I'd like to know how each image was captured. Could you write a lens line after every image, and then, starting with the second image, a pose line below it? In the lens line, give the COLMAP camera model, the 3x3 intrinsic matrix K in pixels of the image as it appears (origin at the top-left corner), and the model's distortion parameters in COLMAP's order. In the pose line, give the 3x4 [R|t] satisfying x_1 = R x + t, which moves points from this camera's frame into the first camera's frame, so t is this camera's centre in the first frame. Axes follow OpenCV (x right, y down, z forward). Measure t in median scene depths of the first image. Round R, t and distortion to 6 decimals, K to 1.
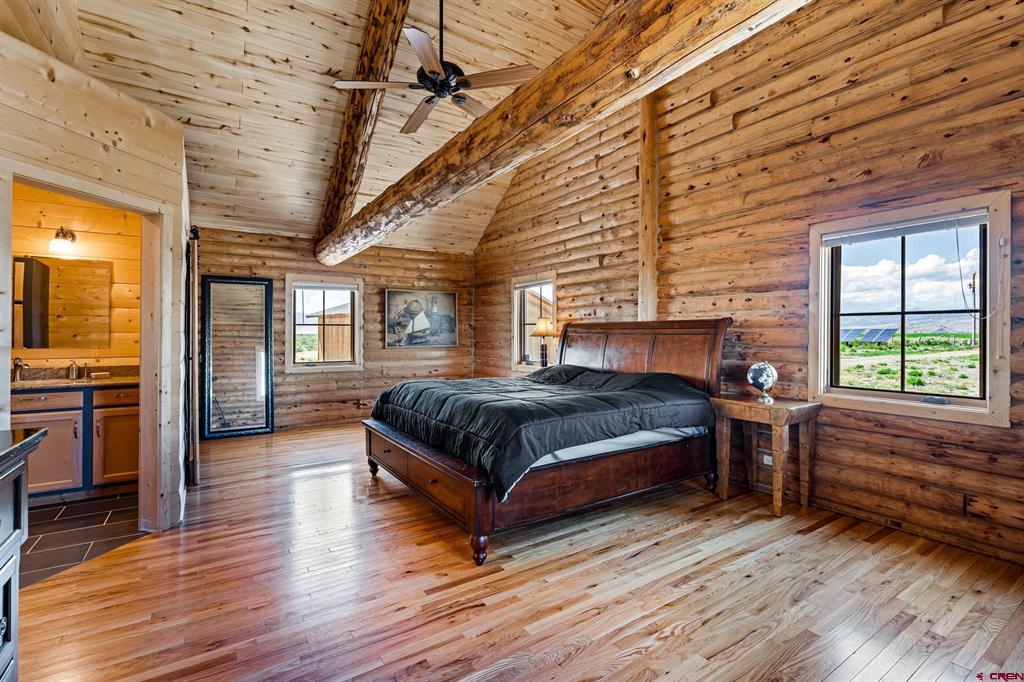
lens RADIAL K [[469.7, 0, 508.0], [0, 469.7, 329.8], [0, 0, 1]] dist [-0.001528, 0.000136]
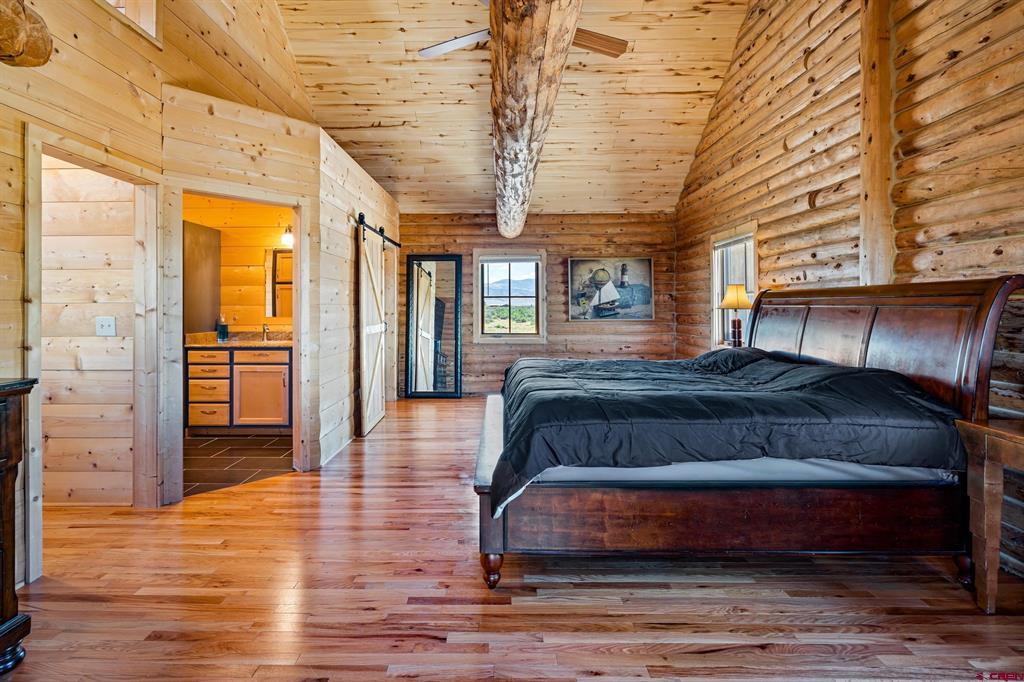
lens RADIAL K [[480.7, 0, 494.9], [0, 480.7, 301.3], [0, 0, 1]] dist [-0.000270, 0.000792]
pose [[0.828817, -0.005794, -0.559489, 0.222243], [0.005379, 0.999983, -0.002389, 0.001199], [0.559493, -0.001030, 0.828834, 0.163873]]
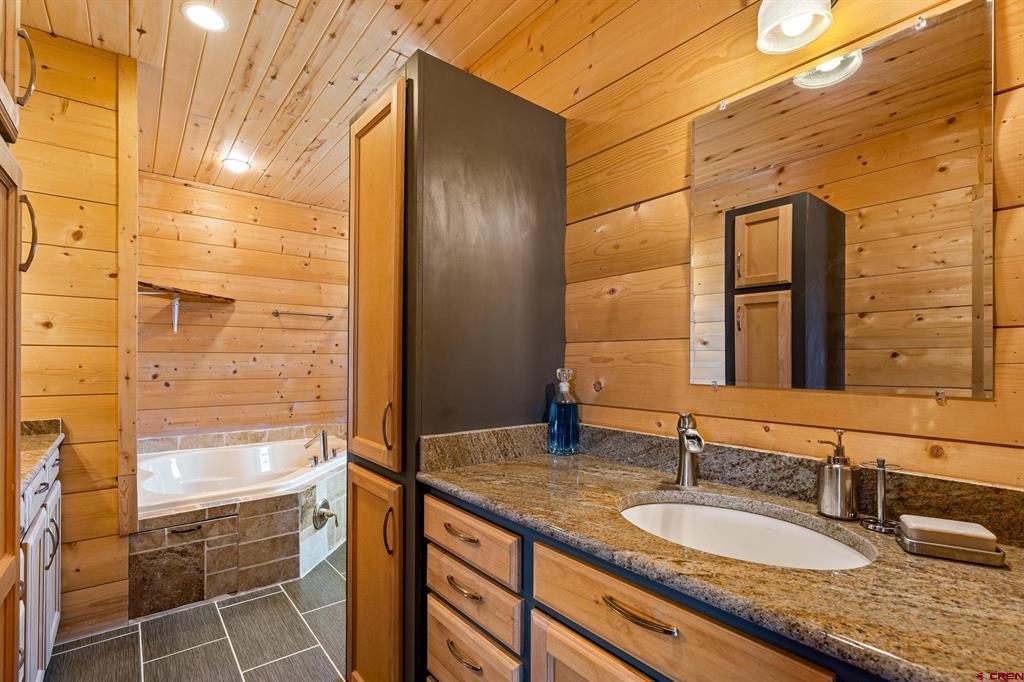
lens RADIAL K [[470.8, 0, 514.3], [0, 470.8, 352.8], [0, 0, 1]] dist [0.001764, 0.000330]
pose [[0.103062, -0.011345, -0.994610, -0.557324], [0.003072, 0.999934, -0.011088, 0.016145], [0.994670, -0.001913, 0.103090, 0.645872]]
